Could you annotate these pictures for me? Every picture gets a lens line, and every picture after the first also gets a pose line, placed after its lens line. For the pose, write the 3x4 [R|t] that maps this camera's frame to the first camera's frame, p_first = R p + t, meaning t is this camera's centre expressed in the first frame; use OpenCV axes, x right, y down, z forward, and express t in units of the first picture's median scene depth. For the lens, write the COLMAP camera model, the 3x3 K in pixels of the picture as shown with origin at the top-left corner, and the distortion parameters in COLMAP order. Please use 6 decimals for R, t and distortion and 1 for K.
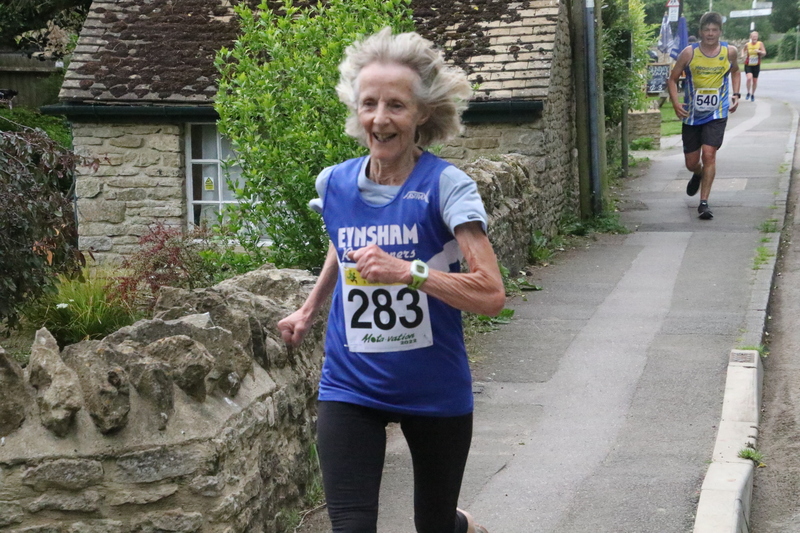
lens RADIAL K [[2156.5, 0, 387.1], [0, 2156.5, 328.9], [0, 0, 1]] dist [0.747351, 1.106585]
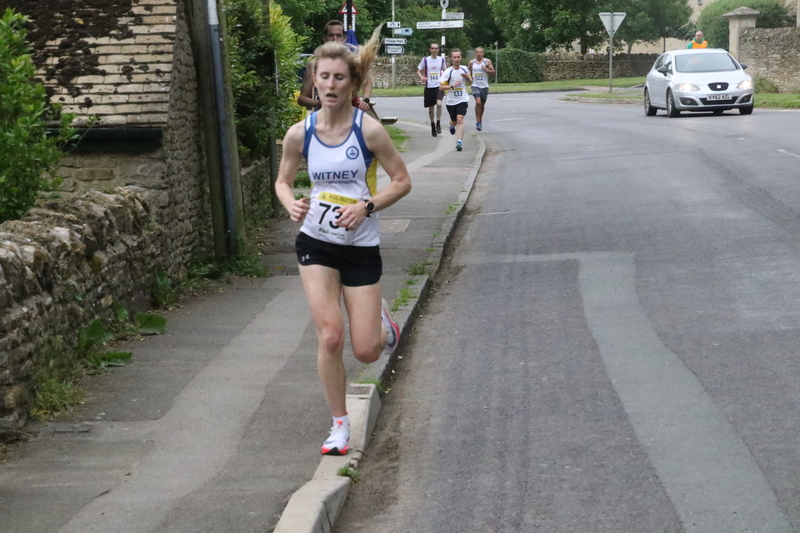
lens RADIAL K [[2840.3, 0, 415.6], [0, 2840.3, 338.4], [0, 0, 1]] dist [1.230656, 4.415221]
pose [[0.989595, -0.020088, 0.142474, 0.003480], [0.024468, 0.999278, -0.029053, 0.018826], [-0.141788, 0.032237, 0.989372, -0.184745]]
